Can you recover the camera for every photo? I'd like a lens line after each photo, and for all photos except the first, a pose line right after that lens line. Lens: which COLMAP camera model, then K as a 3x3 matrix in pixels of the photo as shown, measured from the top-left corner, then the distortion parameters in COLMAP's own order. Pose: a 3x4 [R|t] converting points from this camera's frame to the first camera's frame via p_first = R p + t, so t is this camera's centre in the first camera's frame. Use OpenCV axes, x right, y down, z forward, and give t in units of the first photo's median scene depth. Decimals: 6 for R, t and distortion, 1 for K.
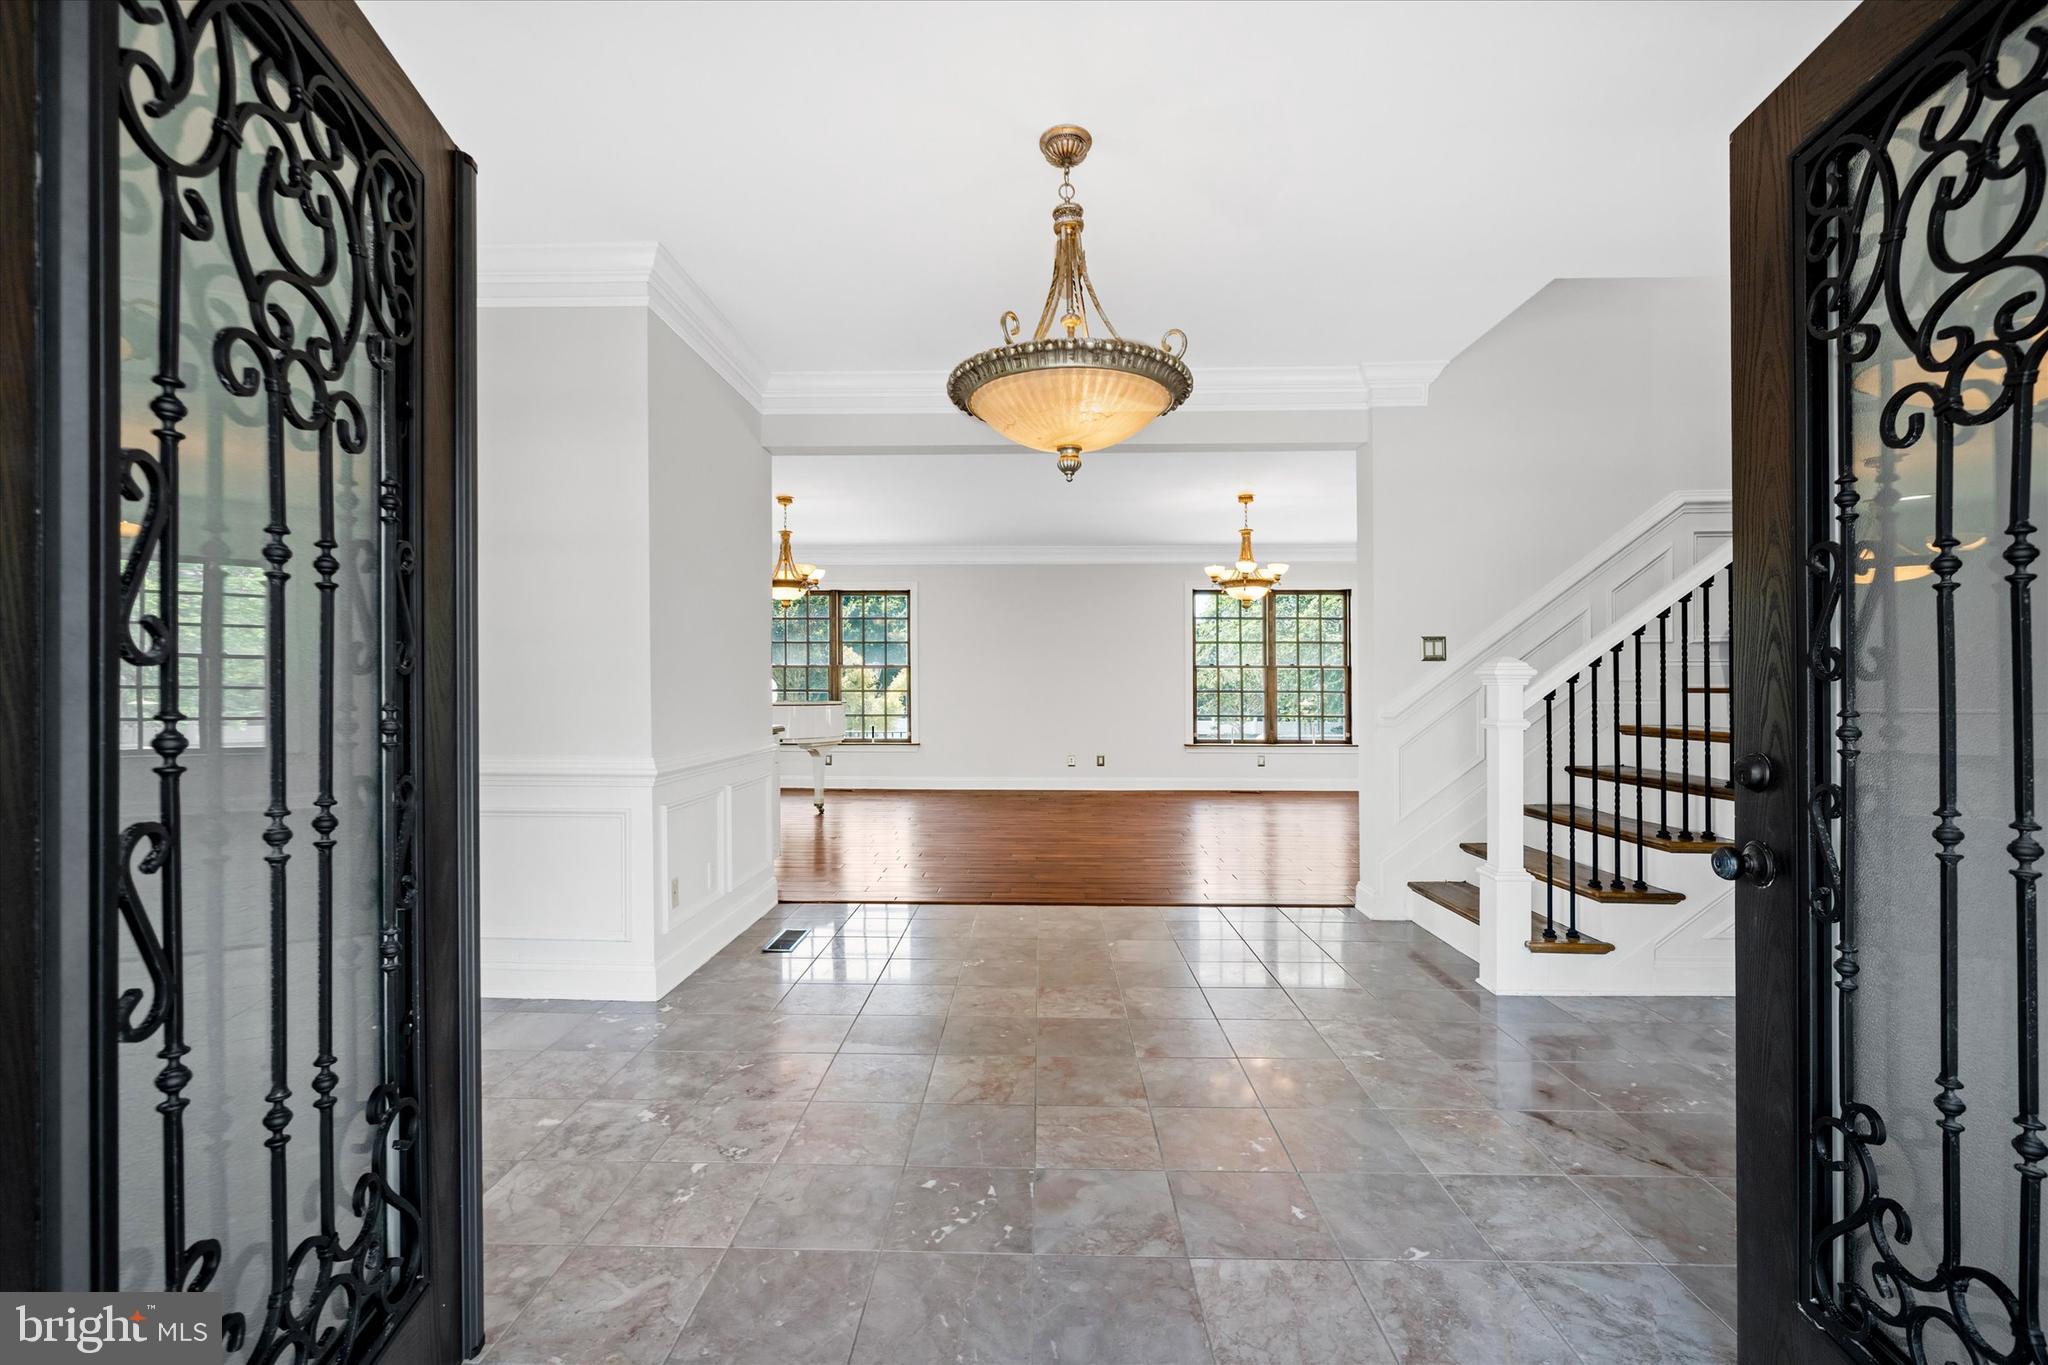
lens RADIAL K [[851.7, 0, 1020.1], [0, 851.7, 690.3], [0, 0, 1]] dist [0.000641, -0.000004]
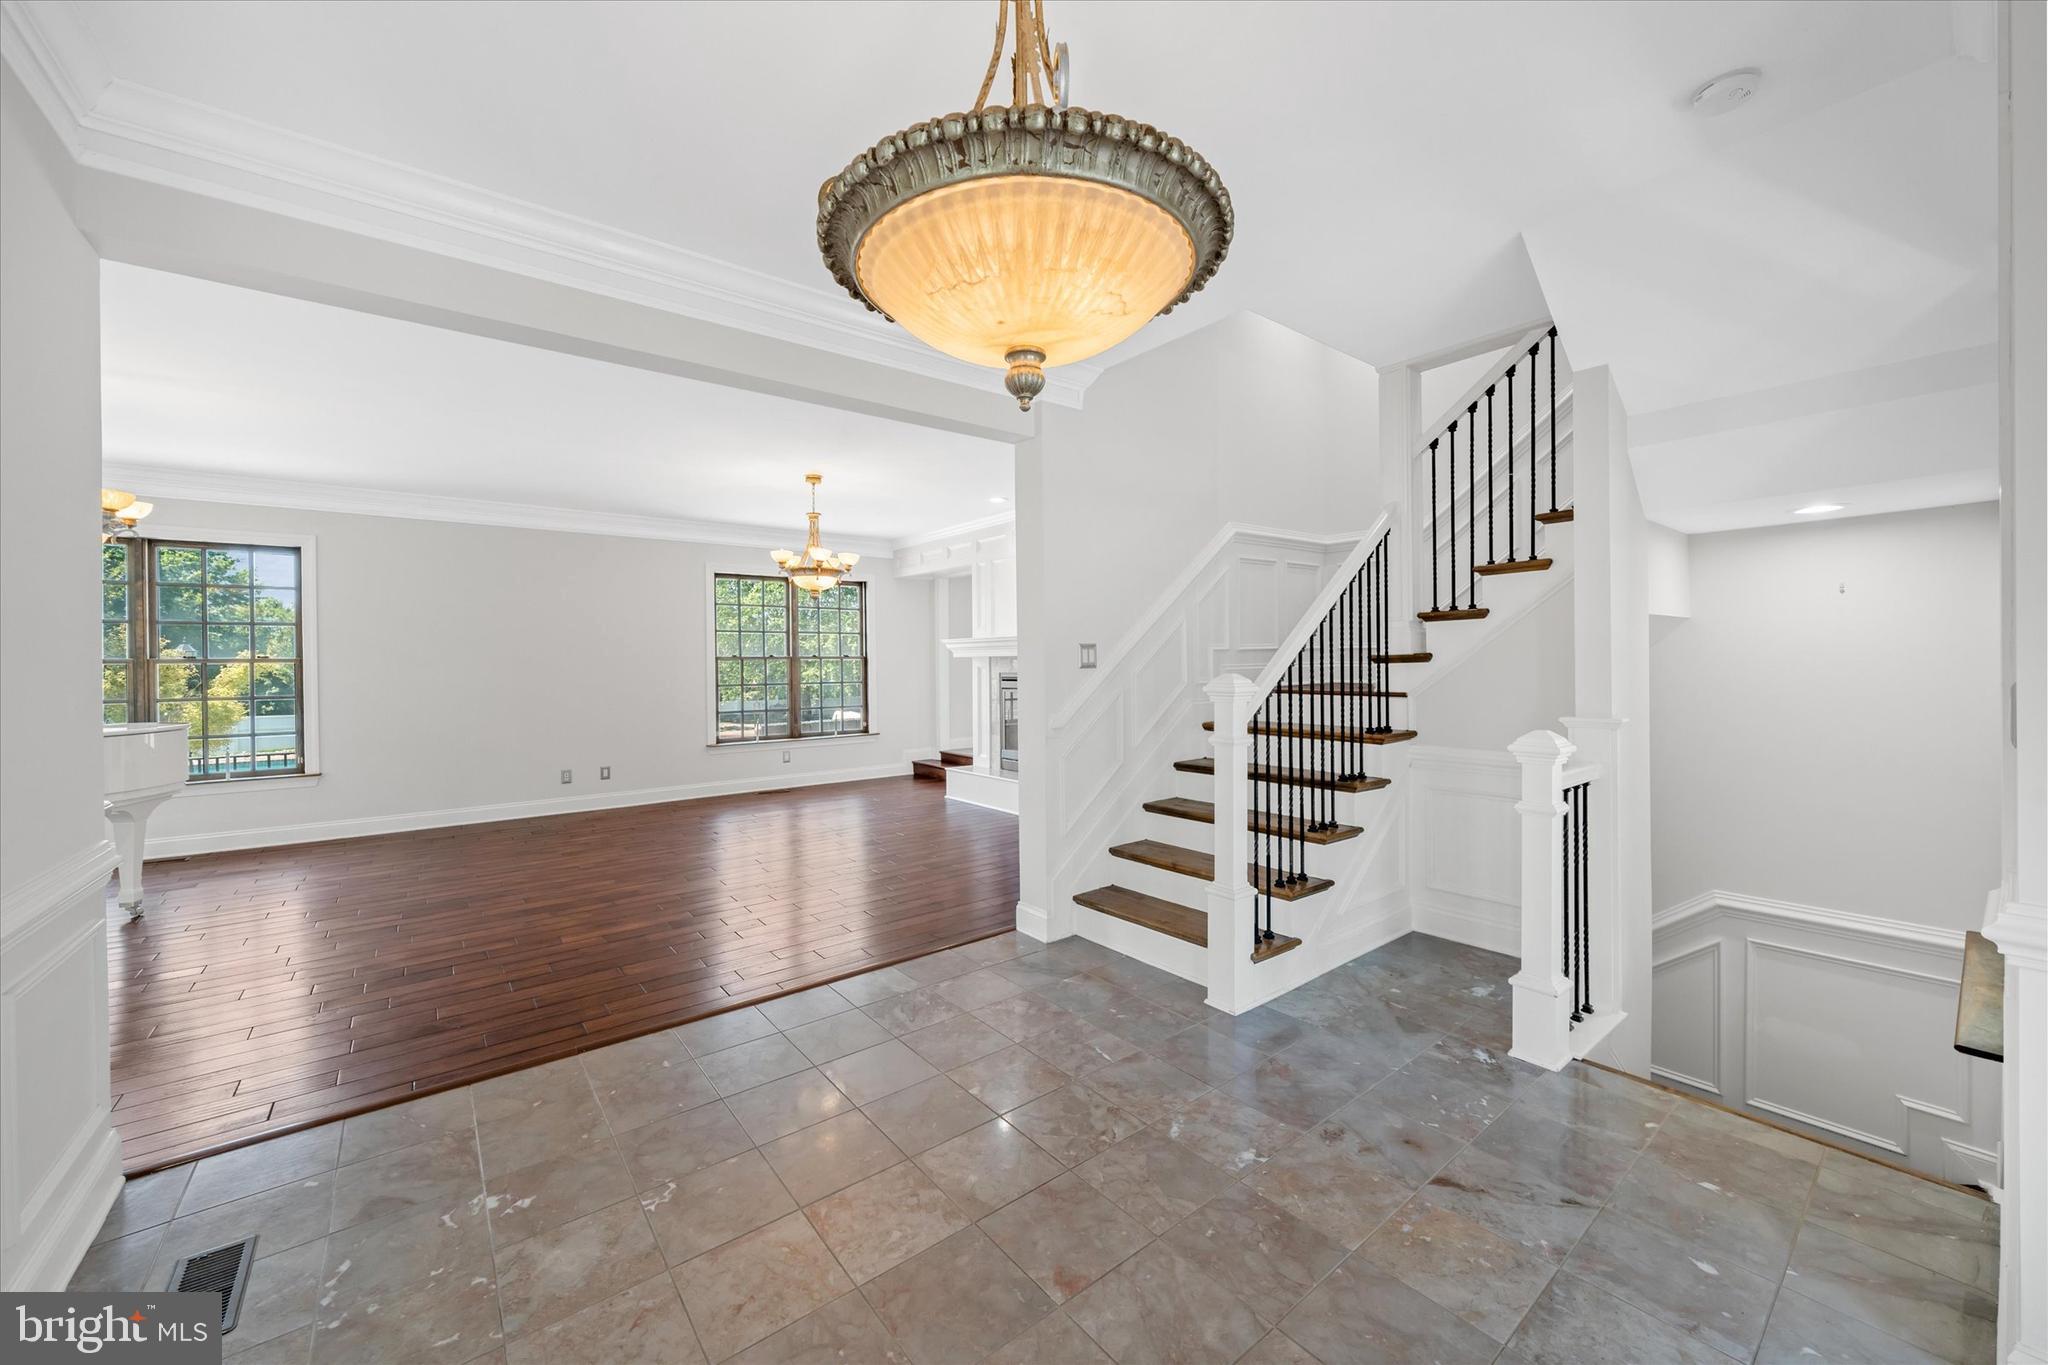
lens RADIAL K [[803.2, 0, 1018.3], [0, 803.2, 664.9], [0, 0, 1]] dist [-0.002472, -0.000479]
pose [[0.784988, -0.007026, 0.619471, -0.159750], [0.009492, 0.999955, -0.000687, -0.038765], [-0.619438, 0.006420, 0.785020, 0.314753]]
